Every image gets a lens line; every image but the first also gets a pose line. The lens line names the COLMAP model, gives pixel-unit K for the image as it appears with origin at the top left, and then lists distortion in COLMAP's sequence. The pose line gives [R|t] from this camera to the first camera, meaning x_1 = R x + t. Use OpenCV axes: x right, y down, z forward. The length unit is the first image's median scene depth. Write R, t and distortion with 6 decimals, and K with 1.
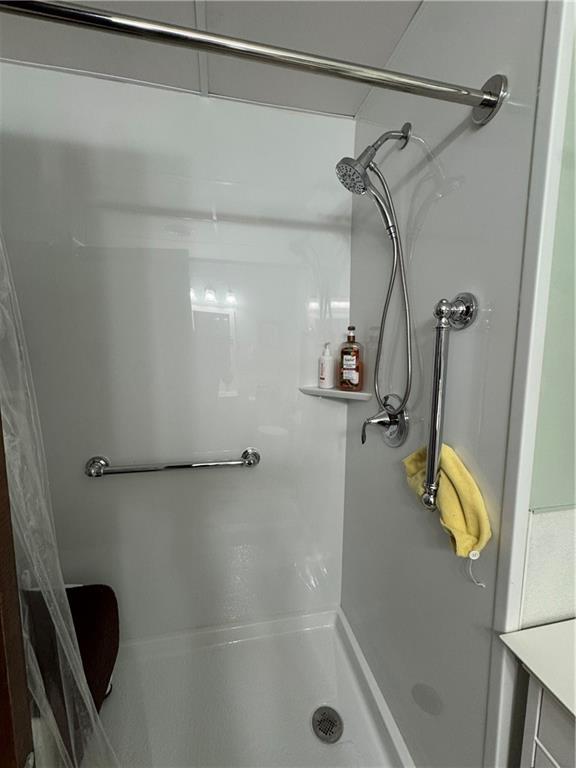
lens RADIAL K [[305.7, 0, 288.3], [0, 305.7, 385.8], [0, 0, 1]] dist [-0.001497, -0.000080]
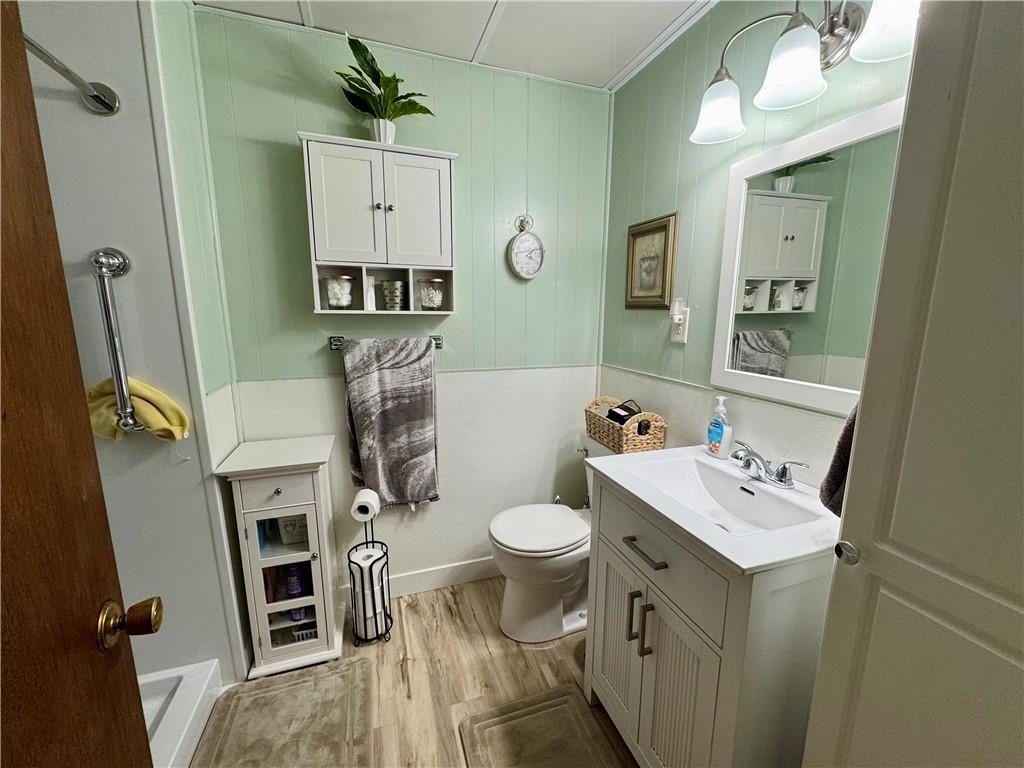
lens RADIAL K [[407.6, 0, 511.8], [0, 407.6, 382.8], [0, 0, 1]] dist [-0.001497, -0.000080]
pose [[-0.112161, -0.176131, 0.977956, -1.314440], [0.110007, 0.975916, 0.188380, 0.093868], [-0.987582, 0.128711, -0.090084, -0.380782]]
